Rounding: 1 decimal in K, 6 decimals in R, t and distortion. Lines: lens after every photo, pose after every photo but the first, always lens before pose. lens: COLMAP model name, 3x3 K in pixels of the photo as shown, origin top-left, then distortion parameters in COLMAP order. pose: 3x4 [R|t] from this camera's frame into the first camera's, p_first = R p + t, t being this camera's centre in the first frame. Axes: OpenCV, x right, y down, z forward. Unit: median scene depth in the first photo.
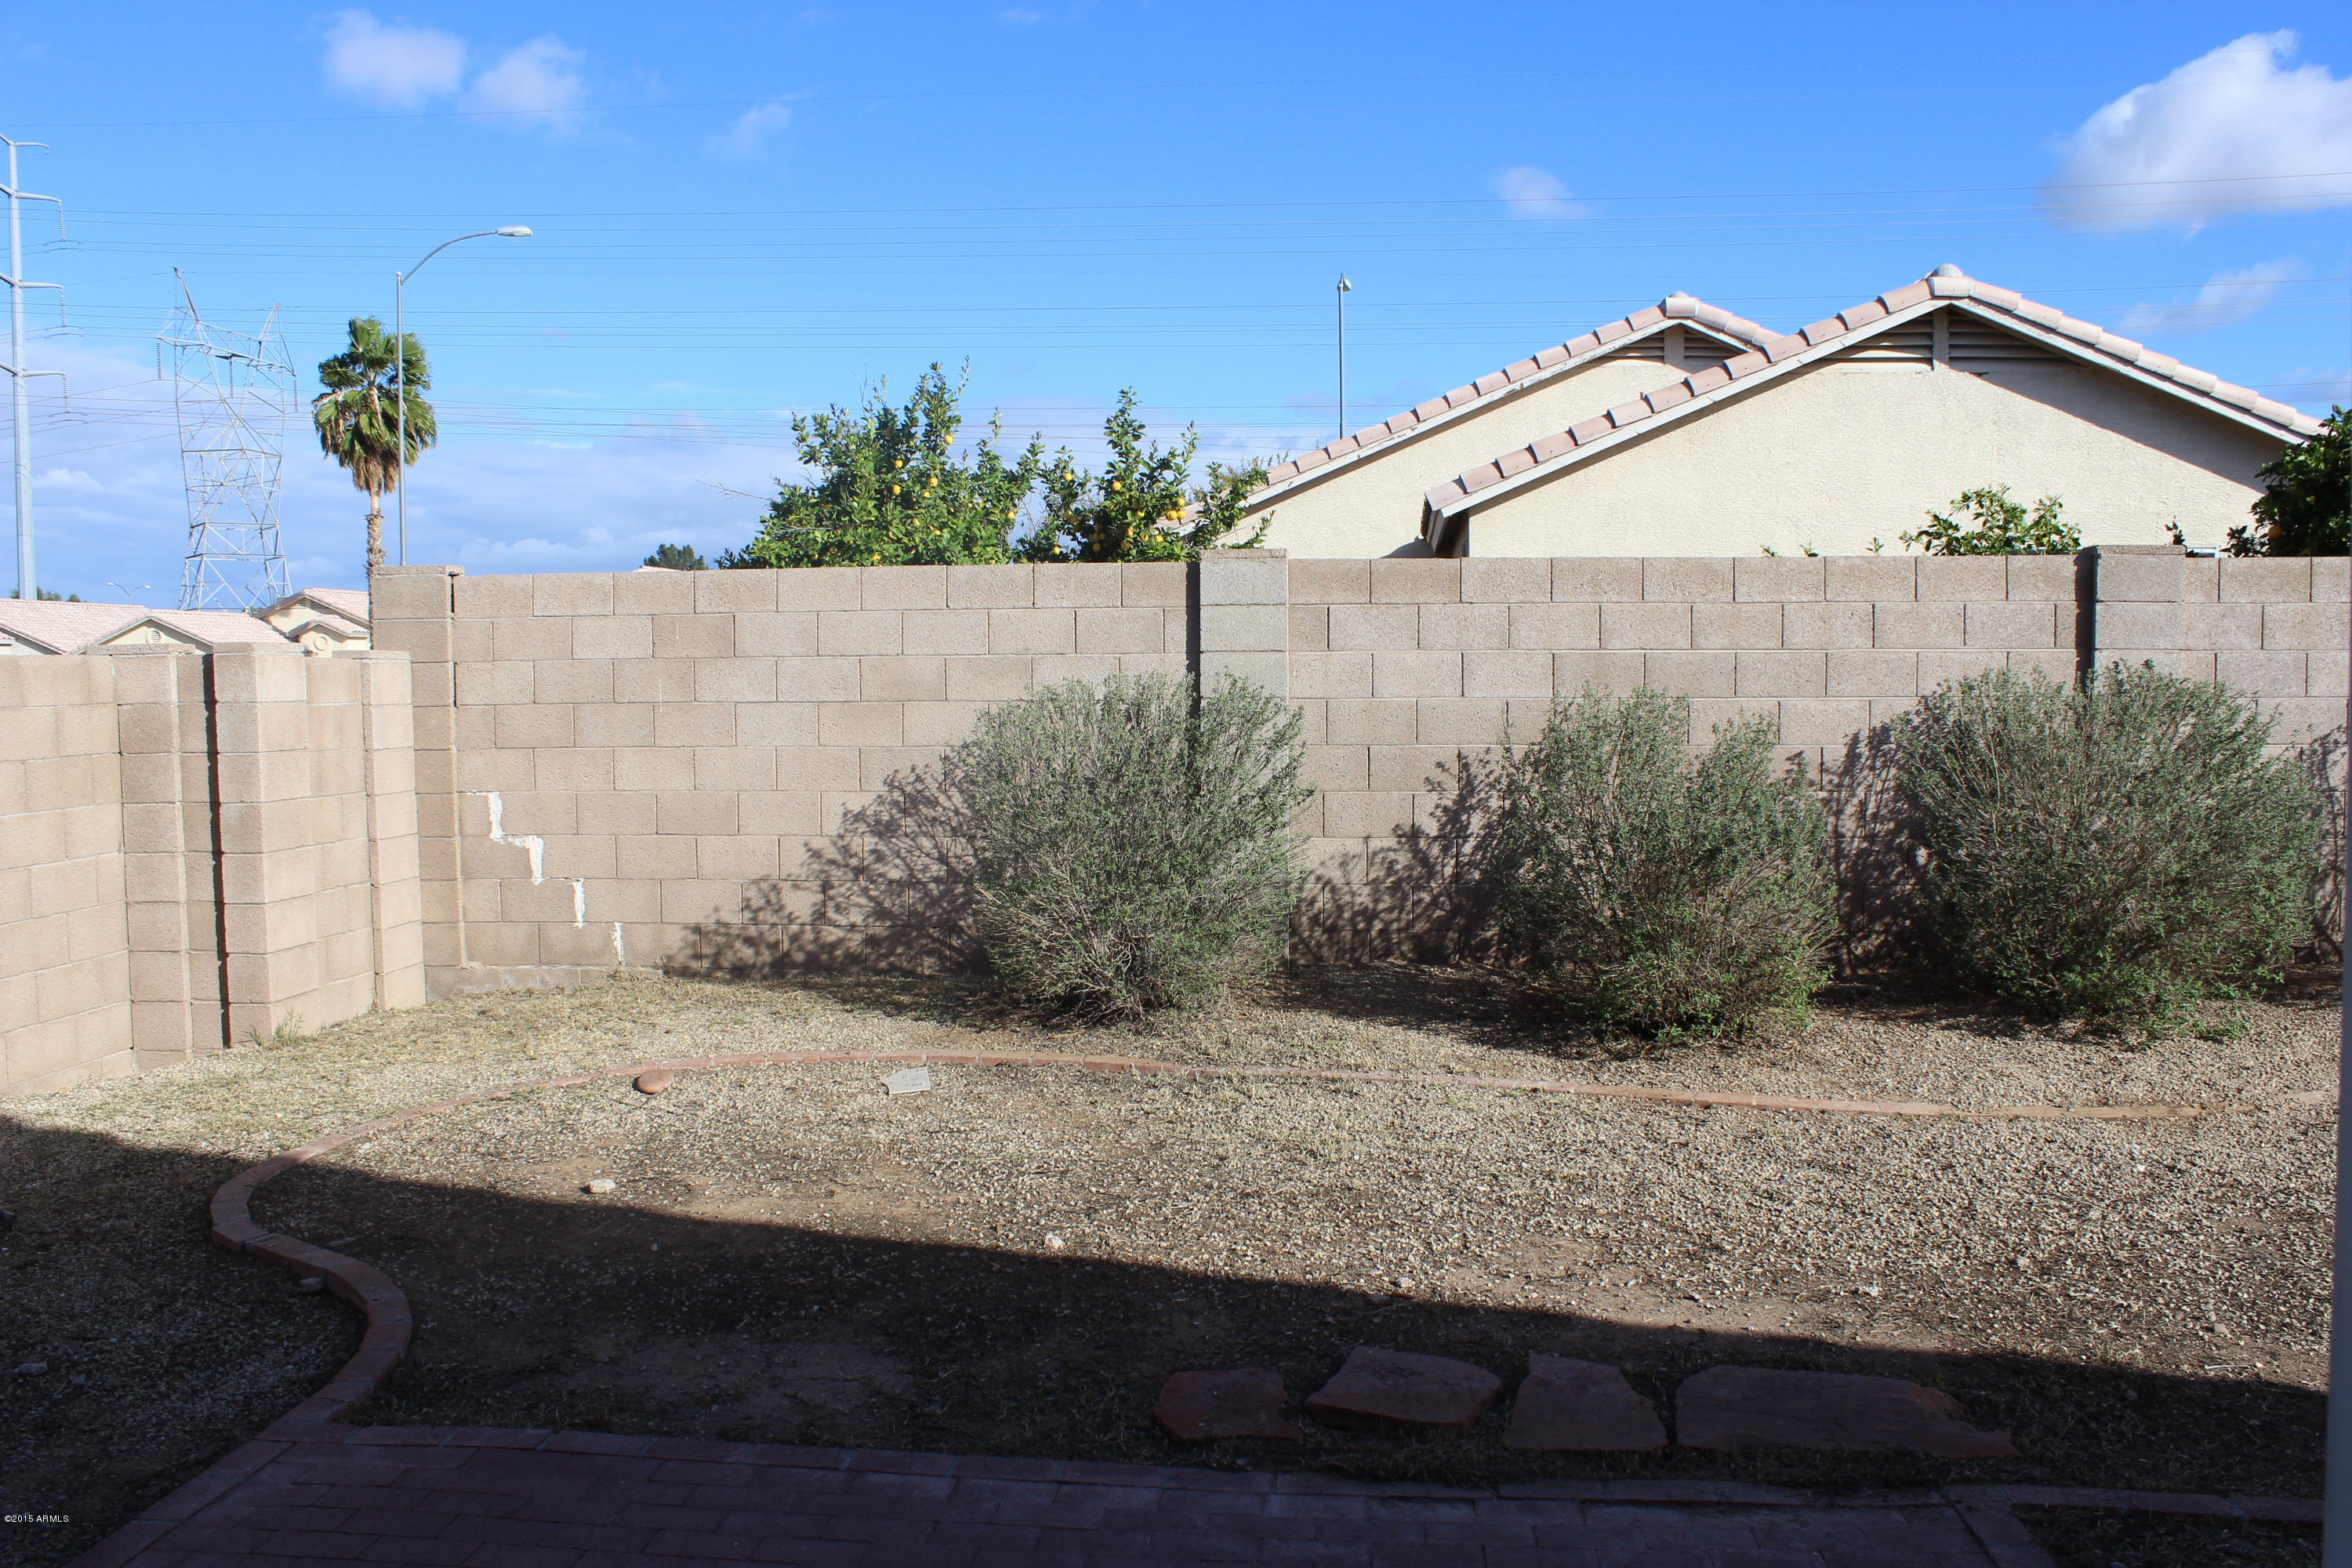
lens RADIAL K [[1971.3, 0, 1158.8], [0, 1971.3, 788.5], [0, 0, 1]] dist [-0.160031, 0.143535]
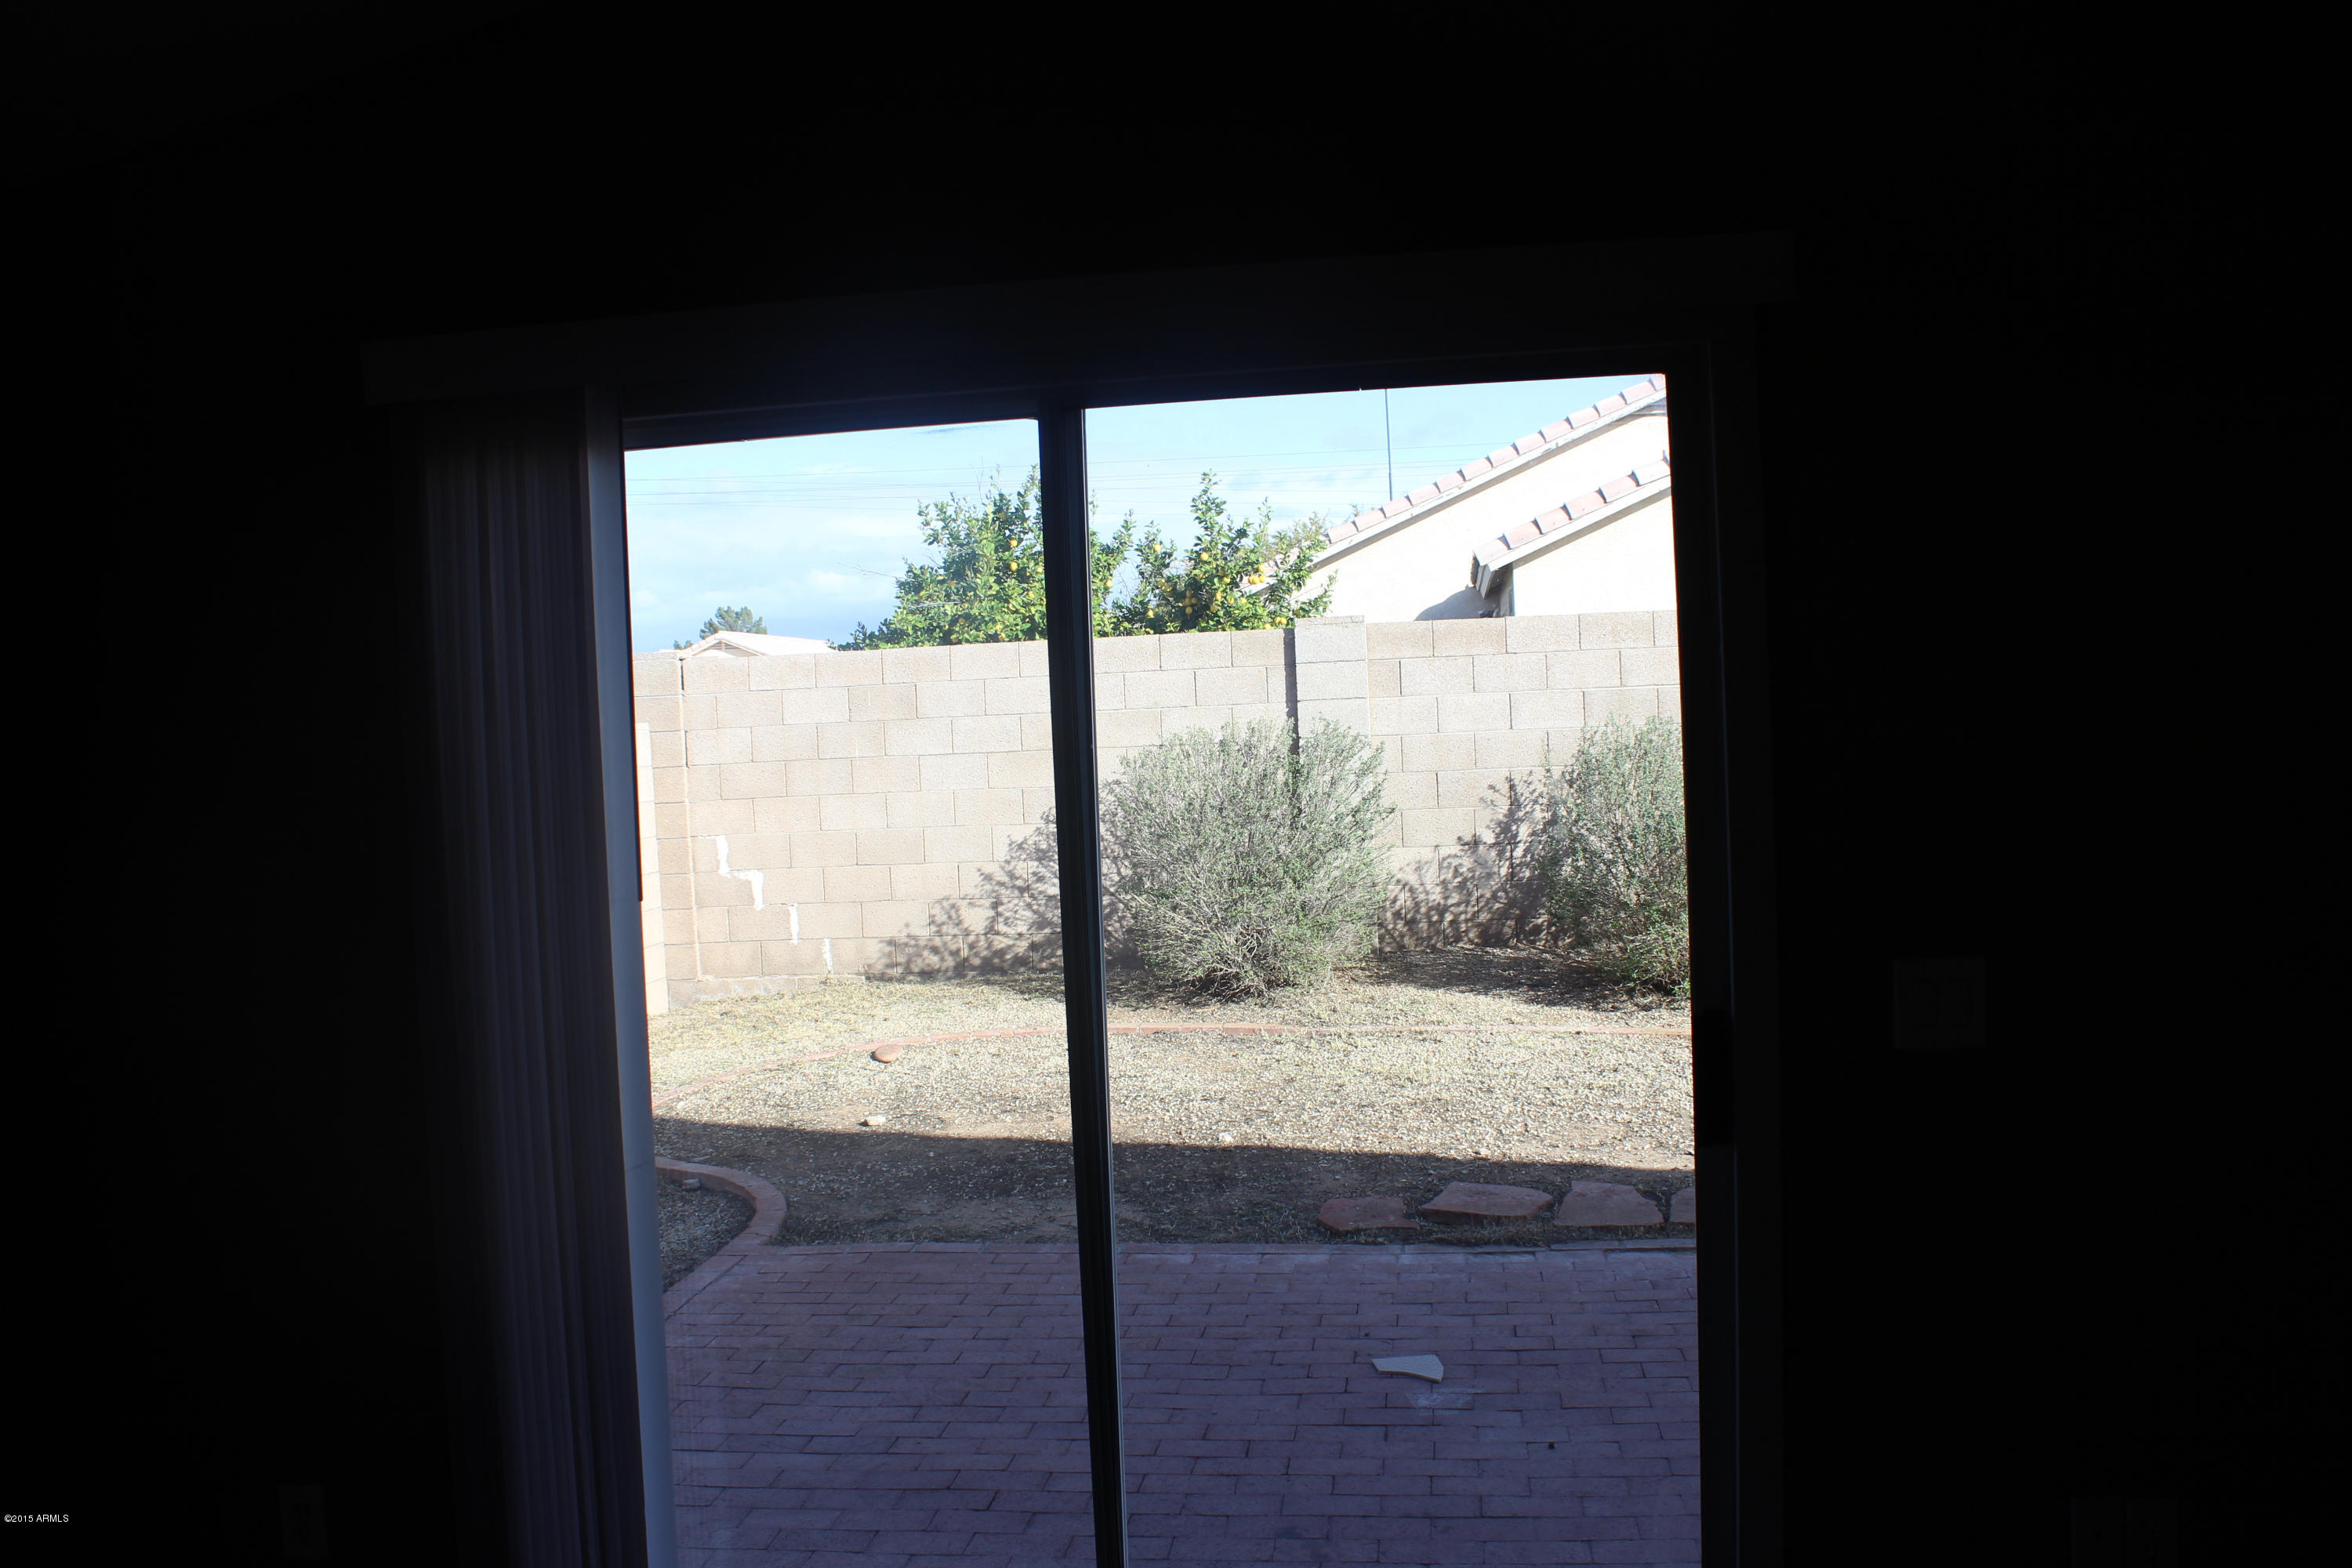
lens RADIAL K [[1971.3, 0, 1199.4], [0, 1971.3, 780.5], [0, 0, 1]] dist [-0.160031, 0.143535]
pose [[0.999319, -0.036027, -0.007922, -0.032128], [0.035807, 0.999013, -0.026283, 0.010782], [0.008861, 0.025981, 0.999623, -0.232942]]
